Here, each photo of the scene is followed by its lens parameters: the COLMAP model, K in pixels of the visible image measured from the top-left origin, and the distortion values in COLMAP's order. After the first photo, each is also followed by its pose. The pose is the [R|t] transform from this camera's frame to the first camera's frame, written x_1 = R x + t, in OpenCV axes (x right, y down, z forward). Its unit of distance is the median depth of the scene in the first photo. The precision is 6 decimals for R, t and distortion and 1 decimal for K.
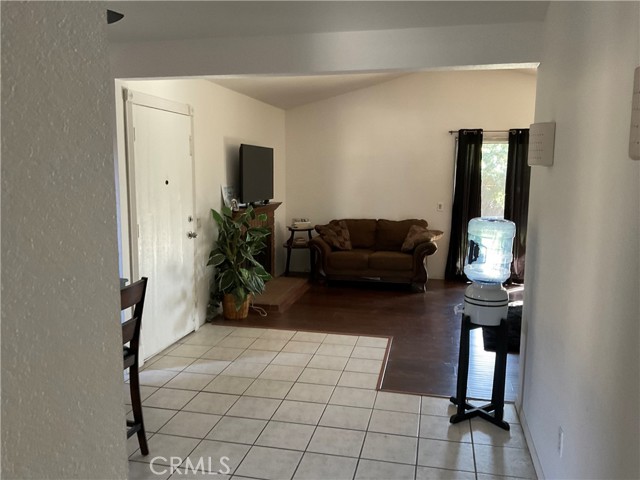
lens RADIAL K [[524.7, 0, 322.2], [0, 524.7, 240.3], [0, 0, 1]] dist [0.045000, -0.088211]
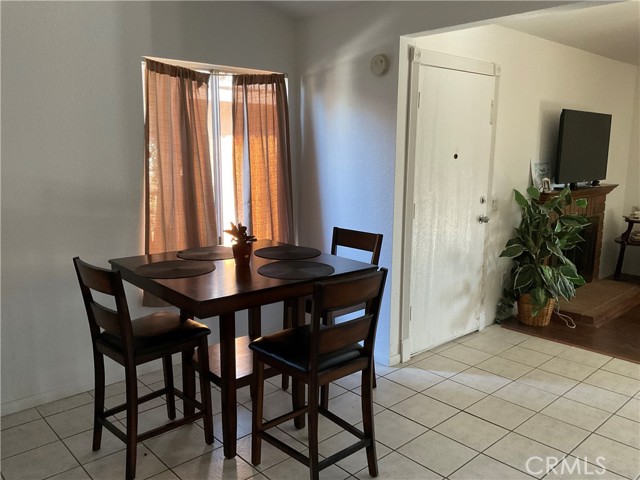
lens RADIAL K [[524.7, 0, 318.1], [0, 524.7, 242.7], [0, 0, 1]] dist [0.045000, -0.088211]
pose [[0.814197, 0.094600, -0.572830, 0.021476], [-0.070647, 0.995447, 0.063979, -0.007074], [0.576275, -0.011623, 0.817173, 0.135613]]
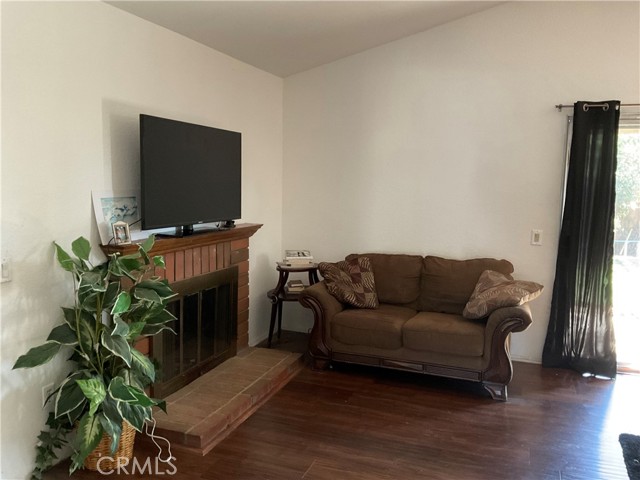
lens RADIAL K [[524.7, 0, 320.4], [0, 524.7, 239.6], [0, 0, 1]] dist [0.045000, -0.088211]
pose [[0.989281, 0.025570, -0.143767, 0.099106], [-0.028874, 0.999364, -0.020941, -0.057295], [0.143140, 0.024868, 0.989390, 0.534062]]
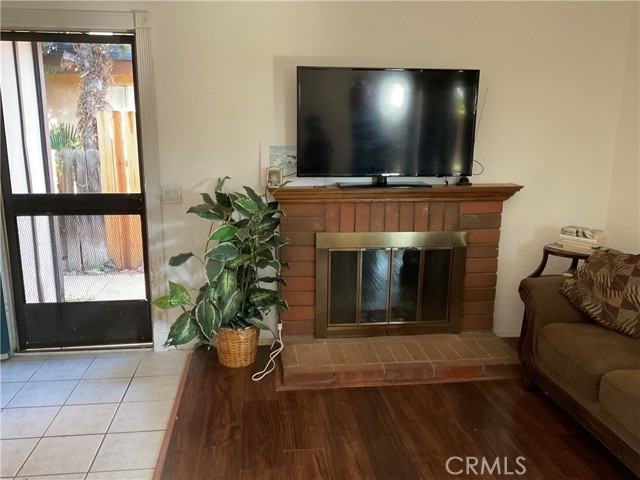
lens RADIAL K [[524.7, 0, 314.5], [0, 524.7, 245.1], [0, 0, 1]] dist [0.045000, -0.088211]
pose [[0.313635, 0.199863, -0.928272, 0.405007], [-0.127875, 0.977582, 0.167275, -0.098836], [0.940894, 0.066239, 0.332161, 0.871255]]
